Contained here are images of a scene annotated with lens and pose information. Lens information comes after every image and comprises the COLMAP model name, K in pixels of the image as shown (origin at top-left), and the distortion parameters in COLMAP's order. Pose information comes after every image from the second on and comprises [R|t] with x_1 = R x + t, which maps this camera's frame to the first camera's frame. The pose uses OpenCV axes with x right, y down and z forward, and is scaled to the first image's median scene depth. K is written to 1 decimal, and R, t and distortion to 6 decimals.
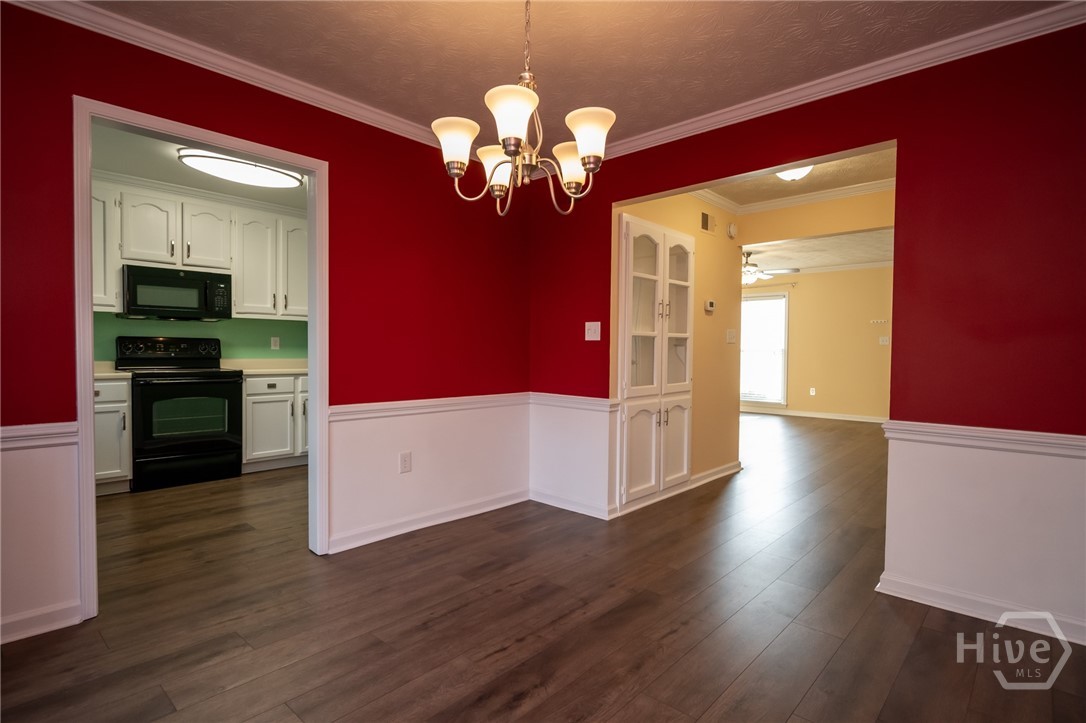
lens RADIAL K [[548.2, 0, 541.4], [0, 548.2, 362.0], [0, 0, 1]] dist [0.004836, -0.002683]
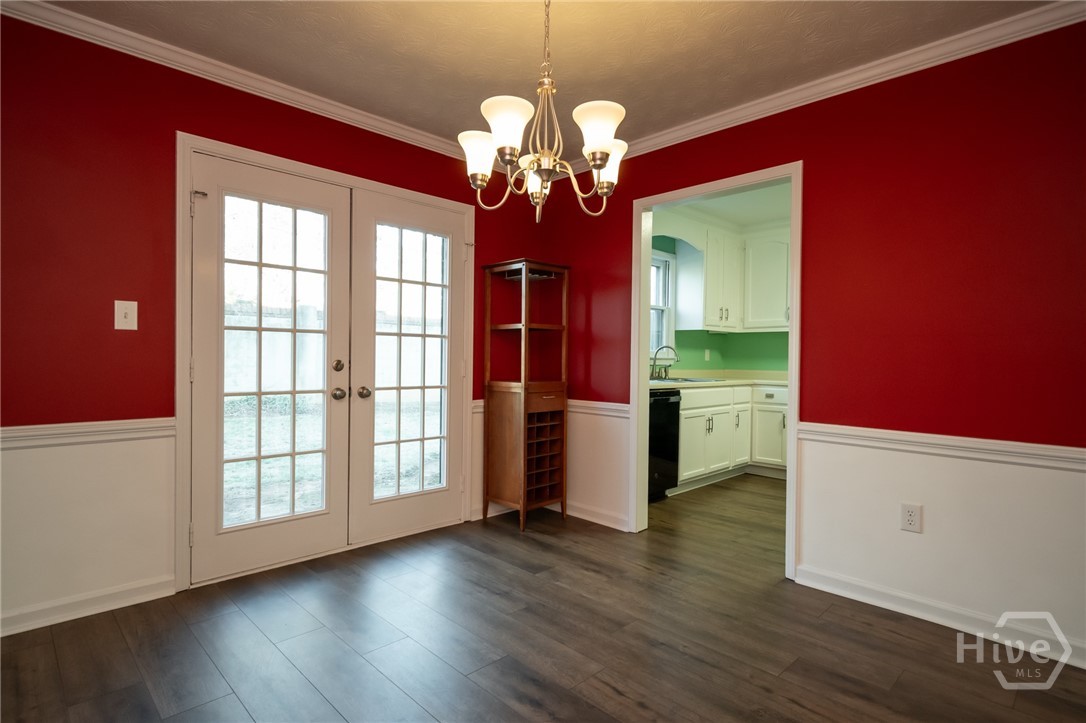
lens RADIAL K [[548.2, 0, 545.0], [0, 548.2, 359.0], [0, 0, 1]] dist [0.004836, -0.002683]
pose [[-0.042649, -0.003766, -0.999083, 0.717017], [-0.037192, 0.999306, -0.002179, -0.009862], [0.998398, 0.037065, -0.042760, 0.777107]]
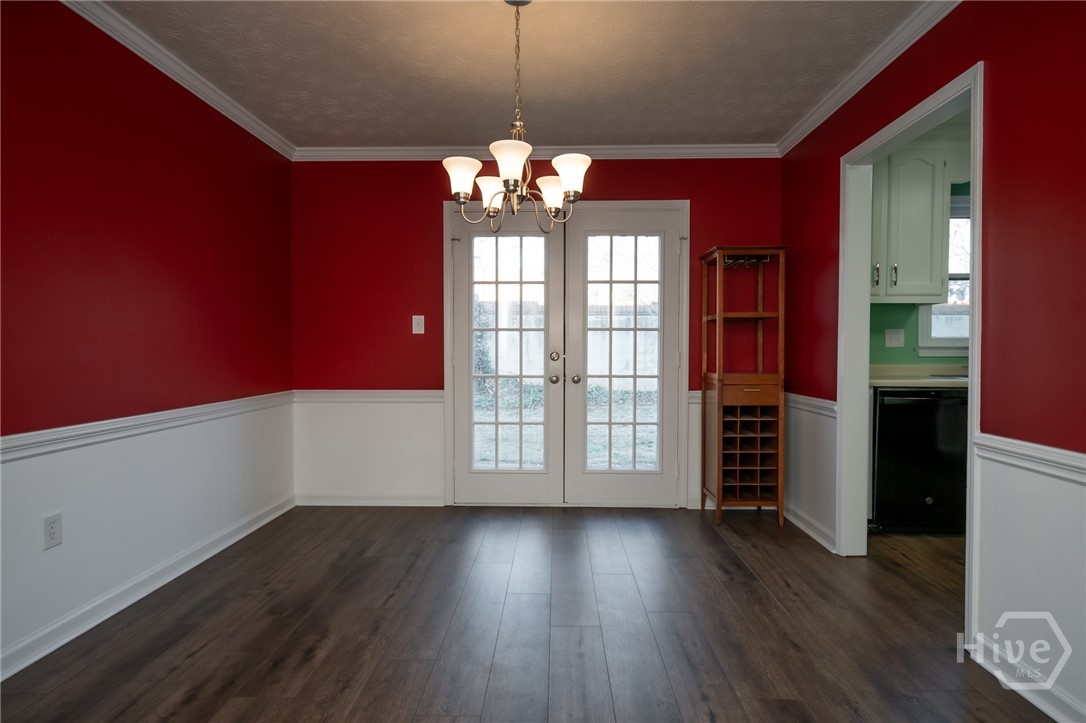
lens RADIAL K [[580.0, 0, 548.2], [0, 580.0, 359.9], [0, 0, 1]] dist [0.004994, -0.001295]
pose [[-0.745710, 0.005919, -0.666245, 0.653160], [-0.021344, 0.999235, 0.032768, -0.017157], [0.665929, 0.038656, -0.745013, 1.142420]]
